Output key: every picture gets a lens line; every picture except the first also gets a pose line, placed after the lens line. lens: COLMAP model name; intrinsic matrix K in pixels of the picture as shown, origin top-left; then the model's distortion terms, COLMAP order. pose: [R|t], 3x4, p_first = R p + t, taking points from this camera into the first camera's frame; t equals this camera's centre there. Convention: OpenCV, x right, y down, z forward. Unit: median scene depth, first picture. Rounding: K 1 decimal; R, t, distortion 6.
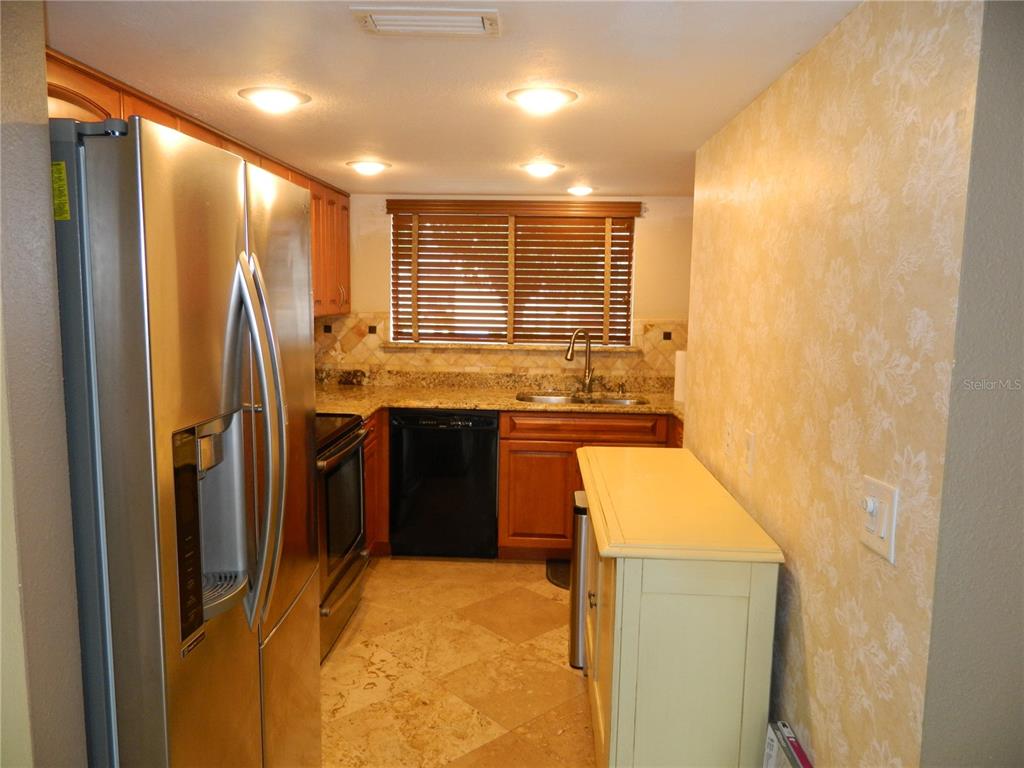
lens RADIAL K [[761.7, 0, 512.2], [0, 761.7, 385.4], [0, 0, 1]] dist [0.005597, -0.014960]
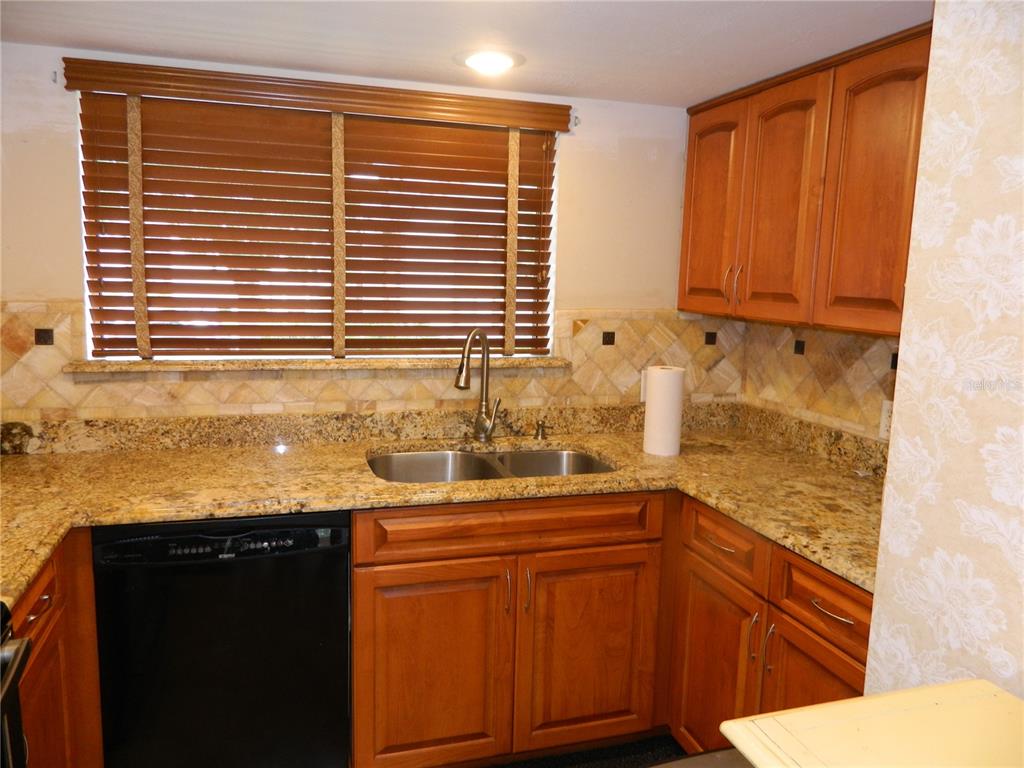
lens RADIAL K [[761.7, 0, 511.4], [0, 761.7, 384.4], [0, 0, 1]] dist [0.005597, -0.014960]
pose [[0.941043, -0.040116, 0.335899, -0.070583], [0.029287, 0.998877, 0.037245, -0.052841], [-0.337016, -0.025212, 0.941161, 0.458273]]
